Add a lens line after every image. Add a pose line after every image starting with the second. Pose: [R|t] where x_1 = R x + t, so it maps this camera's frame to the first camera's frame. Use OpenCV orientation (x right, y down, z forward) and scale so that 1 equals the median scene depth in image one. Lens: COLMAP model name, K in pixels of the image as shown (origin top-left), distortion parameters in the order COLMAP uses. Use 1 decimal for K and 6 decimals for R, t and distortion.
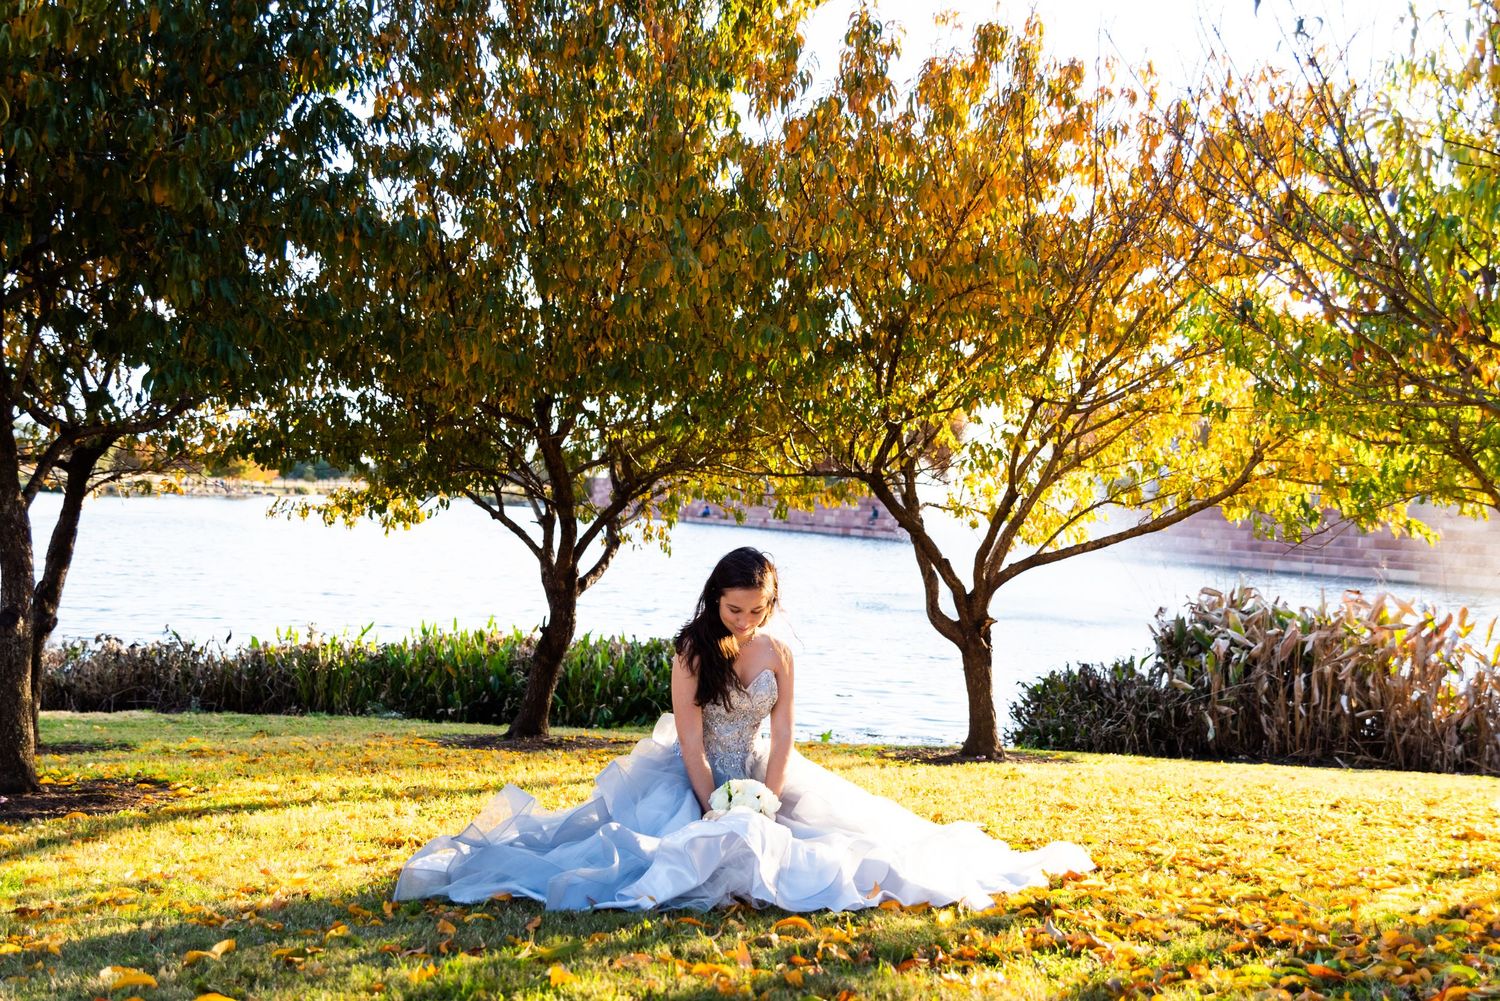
lens RADIAL K [[1428.0, 0, 761.2], [0, 1428.0, 506.0], [0, 0, 1]] dist [0.023893, 0.000000]
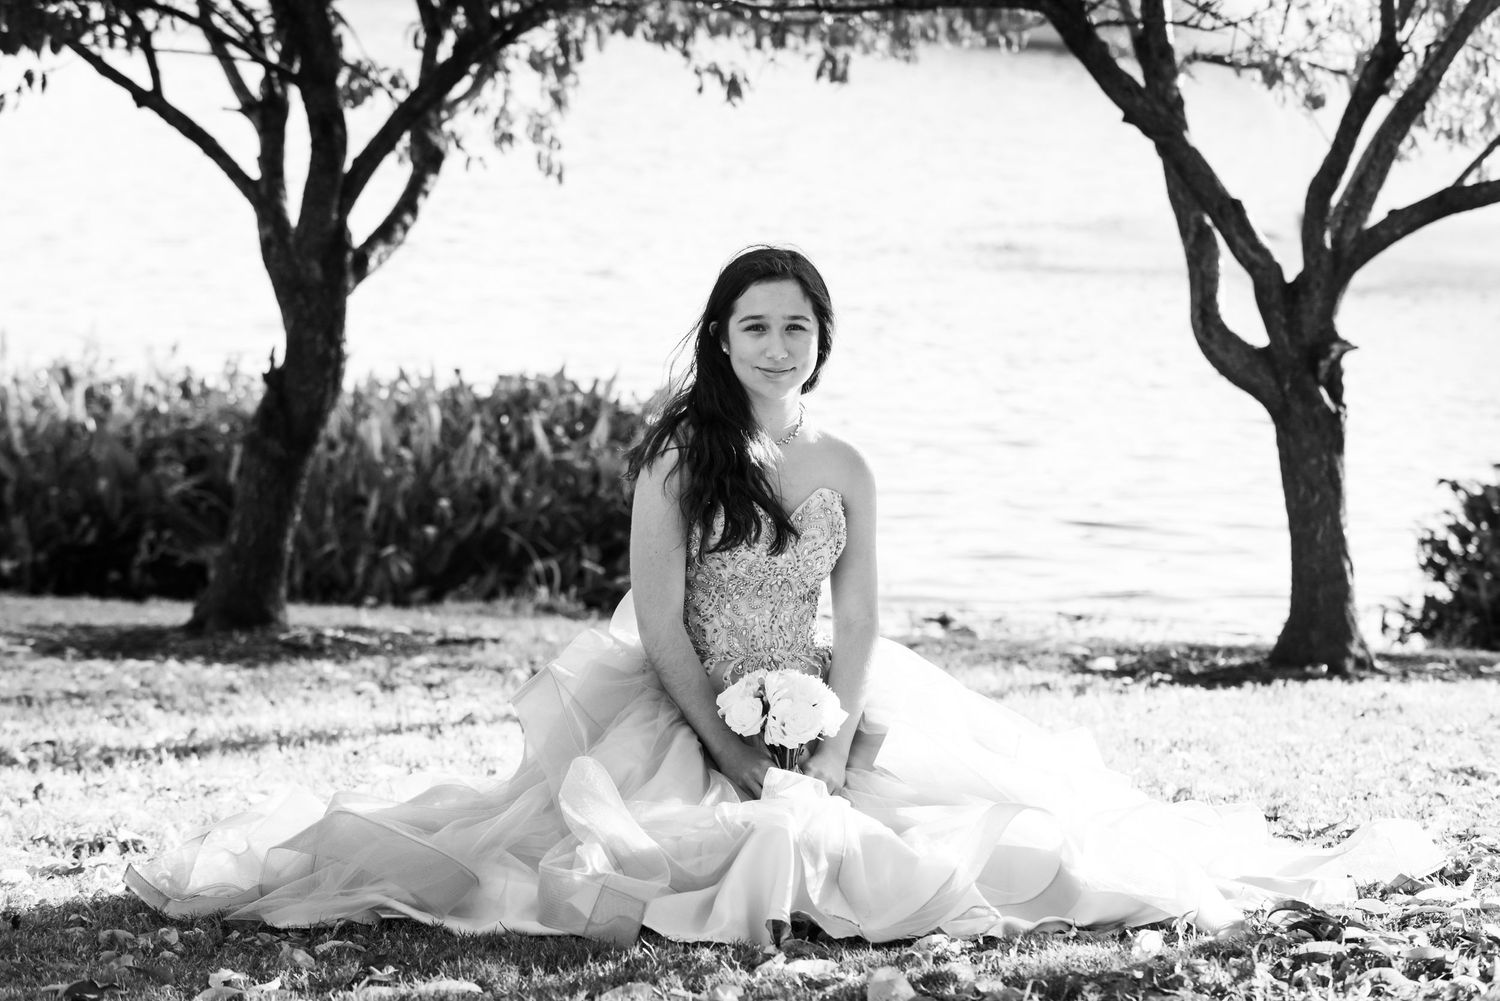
lens RADIAL K [[4133.3, 0, 749.4], [0, 4133.3, 499.5], [0, 0, 1]] dist [0.014268, 0.000000]
pose [[0.999958, -0.008220, -0.004070, -0.007850], [0.008682, 0.991345, 0.130993, -0.034457], [0.002958, -0.131023, 0.991375, -0.199576]]
